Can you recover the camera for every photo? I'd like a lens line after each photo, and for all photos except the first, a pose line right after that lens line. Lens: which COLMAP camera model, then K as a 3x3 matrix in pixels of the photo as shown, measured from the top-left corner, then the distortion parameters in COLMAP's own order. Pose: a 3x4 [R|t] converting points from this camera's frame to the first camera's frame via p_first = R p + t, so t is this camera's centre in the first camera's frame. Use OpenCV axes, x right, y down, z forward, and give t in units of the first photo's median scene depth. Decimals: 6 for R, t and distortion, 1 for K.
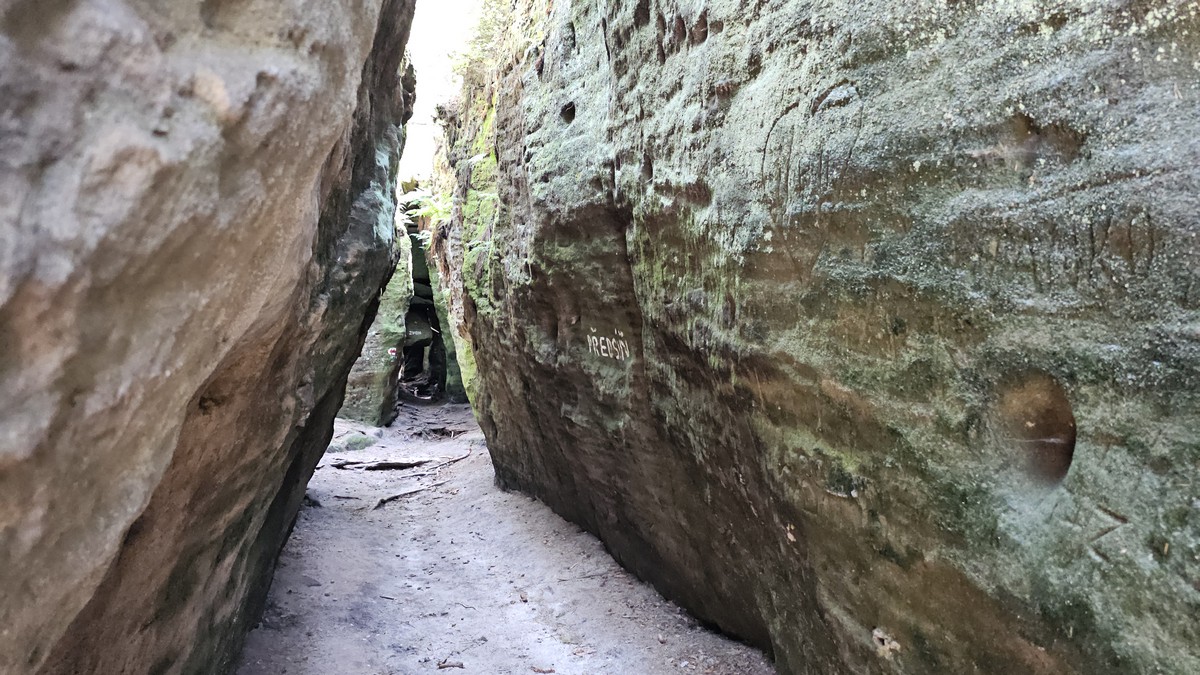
lens RADIAL K [[770.2, 0, 609.1], [0, 770.2, 344.5], [0, 0, 1]] dist [0.058237, 0.000465]
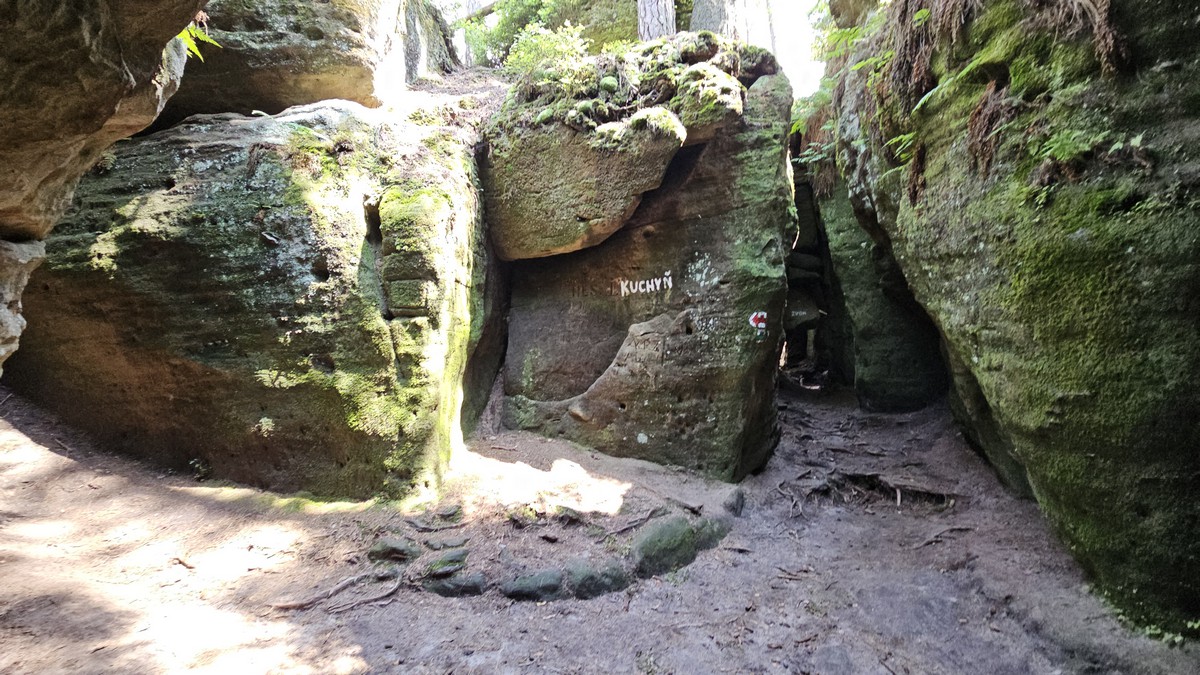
lens RADIAL K [[469.2, 0, 604.5], [0, 469.2, 338.4], [0, 0, 1]] dist [-0.004910, -0.000353]
pose [[0.808055, -0.035964, -0.588008, -0.195442], [0.035000, 0.999302, -0.013022, 0.020519], [0.588066, -0.010058, 0.808750, 0.737864]]
